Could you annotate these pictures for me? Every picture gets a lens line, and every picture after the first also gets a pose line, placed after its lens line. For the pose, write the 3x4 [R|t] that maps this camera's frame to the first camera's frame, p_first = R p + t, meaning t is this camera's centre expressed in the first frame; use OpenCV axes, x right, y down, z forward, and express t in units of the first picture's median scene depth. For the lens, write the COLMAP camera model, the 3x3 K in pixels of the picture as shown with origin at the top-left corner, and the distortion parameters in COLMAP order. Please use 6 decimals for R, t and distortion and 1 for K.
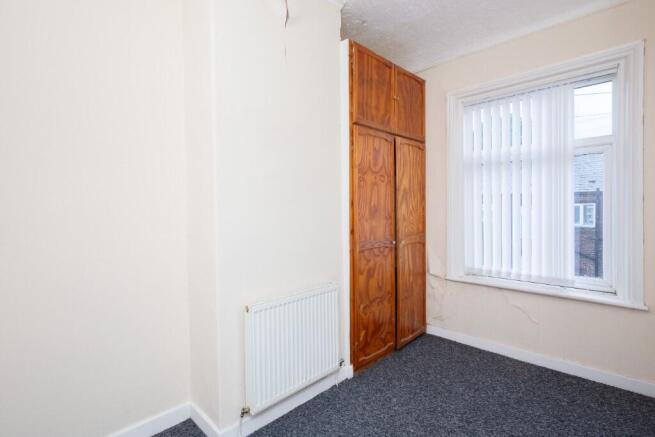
lens RADIAL K [[327.0, 0, 330.5], [0, 327.0, 209.3], [0, 0, 1]] dist [0.016460, -0.000811]
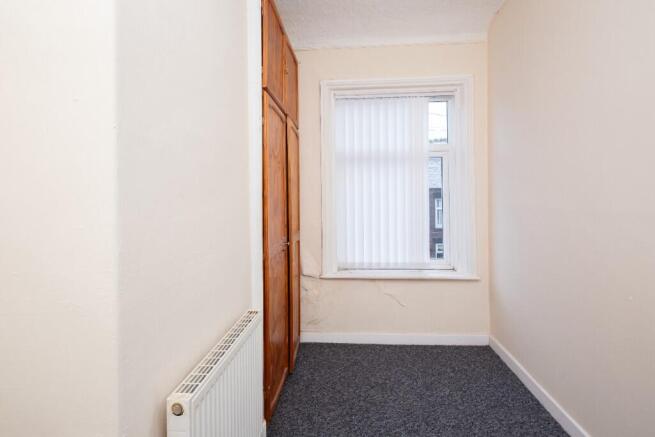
lens RADIAL K [[324.2, 0, 328.7], [0, 324.2, 195.8], [0, 0, 1]] dist [0.018261, -0.000388]
pose [[0.761117, 0.010401, 0.648531, -0.274583], [0.006965, 0.999683, -0.024207, 0.000326], [-0.648577, 0.022942, 0.760803, 0.323841]]
